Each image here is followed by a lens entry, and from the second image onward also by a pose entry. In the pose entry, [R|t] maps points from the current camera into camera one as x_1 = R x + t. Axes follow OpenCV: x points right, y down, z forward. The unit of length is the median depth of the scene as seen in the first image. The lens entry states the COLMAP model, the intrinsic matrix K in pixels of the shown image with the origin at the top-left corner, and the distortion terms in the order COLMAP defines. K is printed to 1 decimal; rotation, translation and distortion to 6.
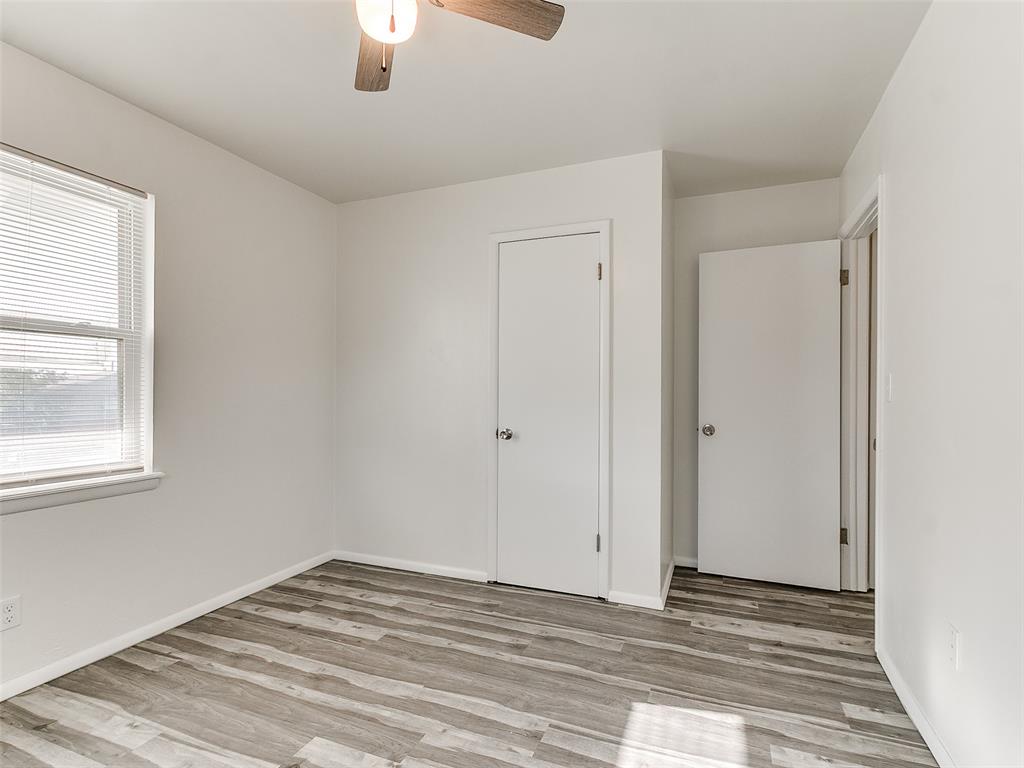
lens RADIAL K [[531.8, 0, 511.8], [0, 531.8, 393.9], [0, 0, 1]] dist [0.006837, -0.010554]
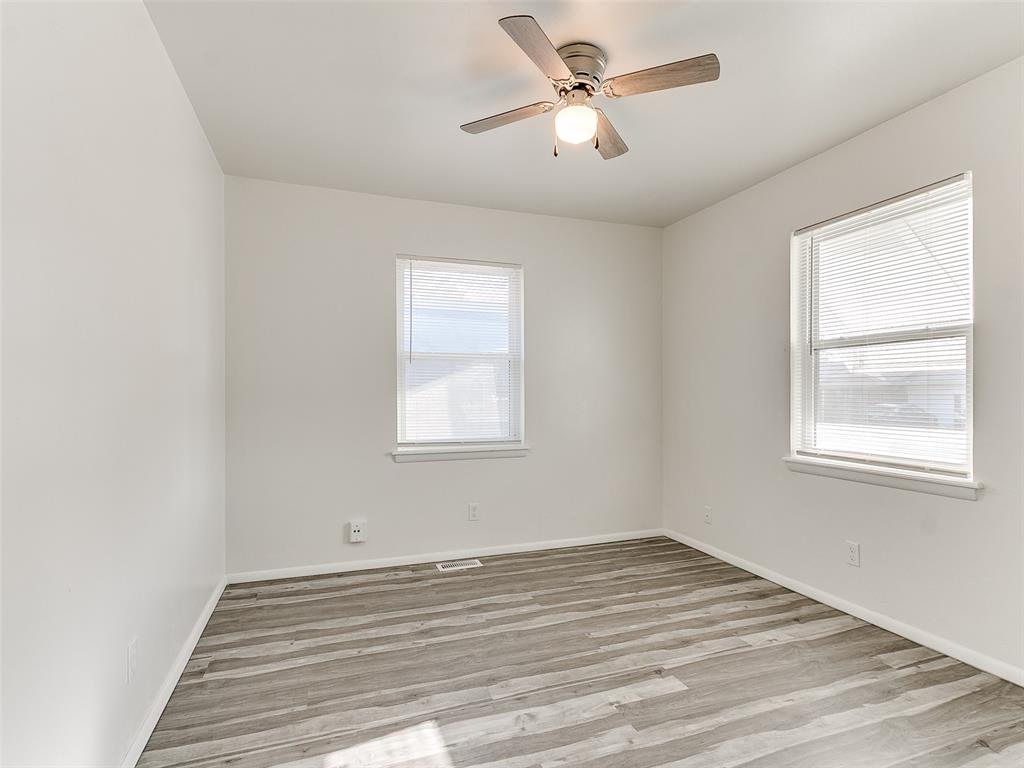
lens RADIAL K [[531.8, 0, 511.8], [0, 531.8, 393.9], [0, 0, 1]] dist [0.006837, -0.010554]
pose [[-0.756982, 0.002336, -0.653432, 0.516834], [0.000250, 0.999995, 0.003286, -0.002868], [0.653436, 0.002324, -0.756978, 1.228758]]
